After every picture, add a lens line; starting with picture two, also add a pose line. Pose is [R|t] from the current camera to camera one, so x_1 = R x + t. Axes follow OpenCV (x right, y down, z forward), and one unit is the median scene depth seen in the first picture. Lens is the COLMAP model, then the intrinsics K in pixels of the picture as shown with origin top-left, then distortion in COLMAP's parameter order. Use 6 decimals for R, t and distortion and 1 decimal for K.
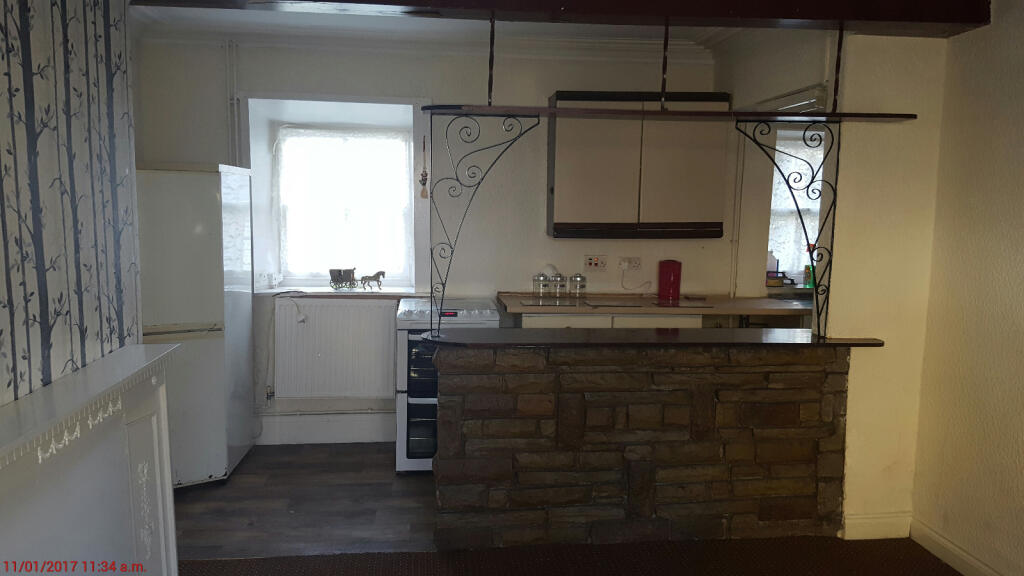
lens RADIAL K [[754.3, 0, 511.1], [0, 754.3, 290.8], [0, 0, 1]] dist [0.106833, -0.150461]
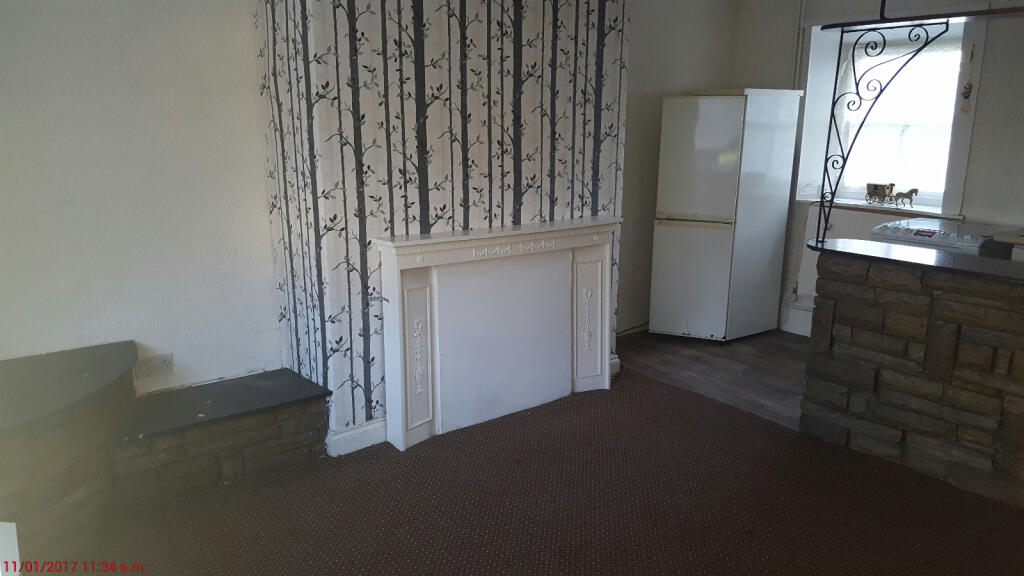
lens RADIAL K [[754.3, 0, 511.1], [0, 754.3, 290.8], [0, 0, 1]] dist [0.106833, -0.150461]
pose [[0.515733, 0.179646, -0.837704, 0.591257], [-0.095499, 0.983730, 0.152167, 0.004182], [0.851410, 0.001522, 0.524498, 0.040932]]
